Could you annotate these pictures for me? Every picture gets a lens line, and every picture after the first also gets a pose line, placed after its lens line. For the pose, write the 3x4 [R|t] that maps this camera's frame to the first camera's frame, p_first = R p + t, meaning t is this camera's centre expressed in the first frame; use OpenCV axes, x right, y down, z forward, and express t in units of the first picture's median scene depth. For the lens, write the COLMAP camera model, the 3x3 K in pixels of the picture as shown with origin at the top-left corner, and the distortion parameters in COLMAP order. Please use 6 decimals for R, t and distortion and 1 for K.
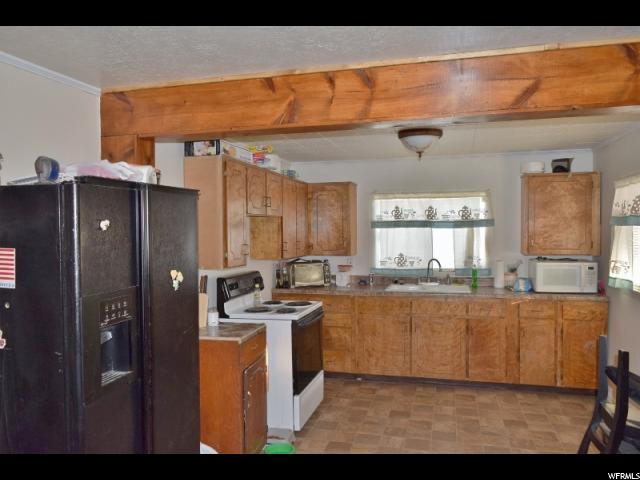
lens RADIAL K [[500.9, 0, 320.3], [0, 500.9, 240.5], [0, 0, 1]] dist [-0.002546, 0.004219]
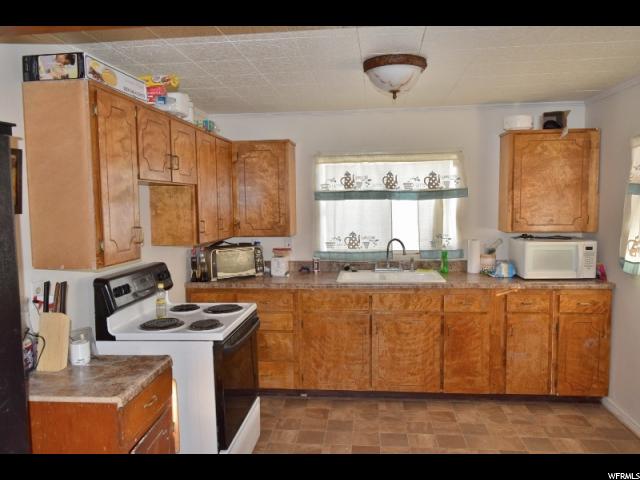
lens RADIAL K [[500.9, 0, 320.1], [0, 500.9, 238.2], [0, 0, 1]] dist [-0.002546, 0.004219]
pose [[0.987976, -0.018367, 0.153513, -0.013251], [0.010710, 0.998664, 0.050558, -0.006037], [-0.154236, -0.048306, 0.986852, 0.262052]]
